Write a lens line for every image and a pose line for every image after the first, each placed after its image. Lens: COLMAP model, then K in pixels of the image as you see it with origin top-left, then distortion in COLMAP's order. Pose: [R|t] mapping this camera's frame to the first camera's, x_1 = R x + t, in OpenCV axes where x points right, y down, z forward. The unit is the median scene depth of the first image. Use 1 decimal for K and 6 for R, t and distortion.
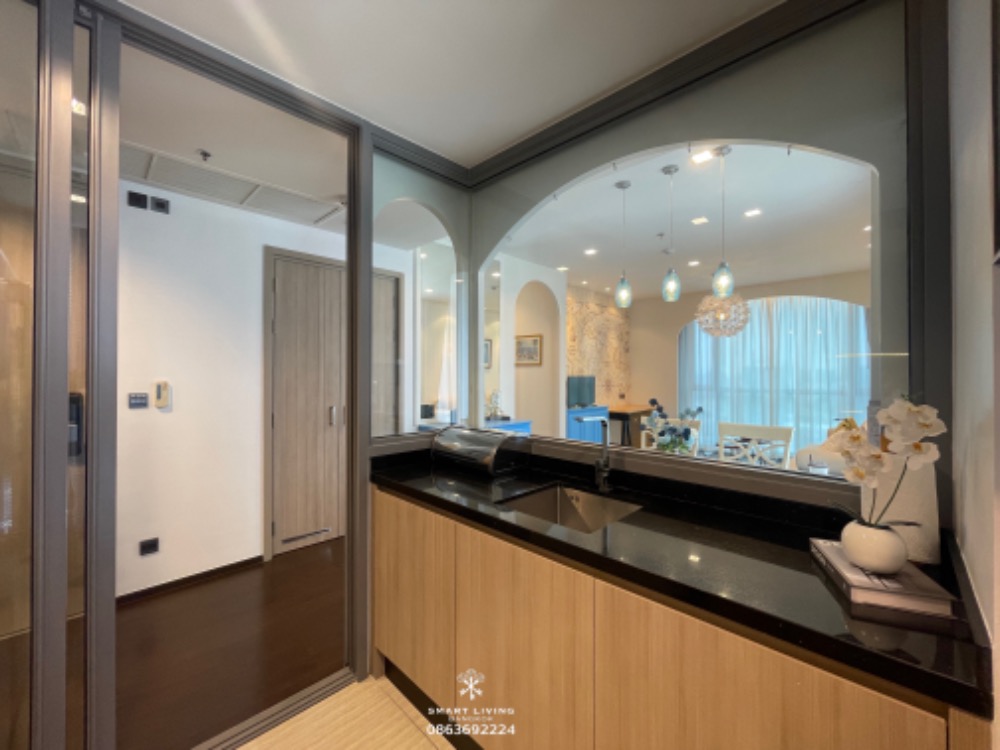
lens RADIAL K [[404.9, 0, 498.5], [0, 404.9, 371.7], [0, 0, 1]] dist [0.000404, 0.000064]
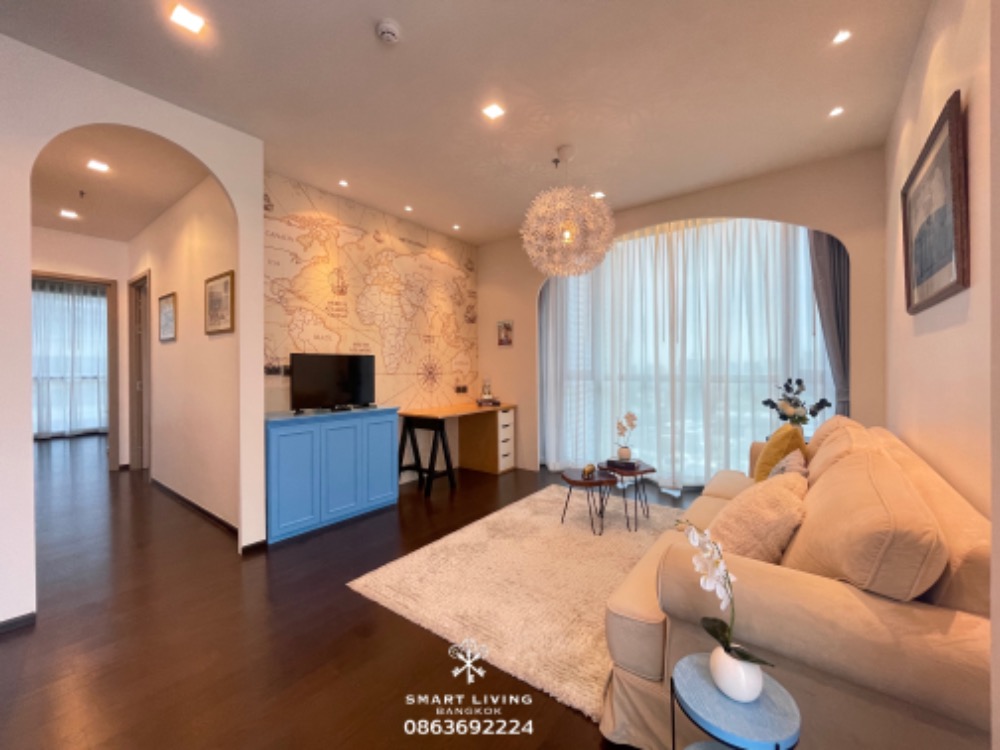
lens RADIAL K [[404.9, 0, 501.4], [0, 404.9, 372.6], [0, 0, 1]] dist [0.000404, 0.000064]
pose [[0.991814, -0.009066, 0.127370, 0.309559], [0.007327, 0.999874, 0.014117, 0.026218], [-0.127481, -0.013068, 0.991755, 0.375514]]
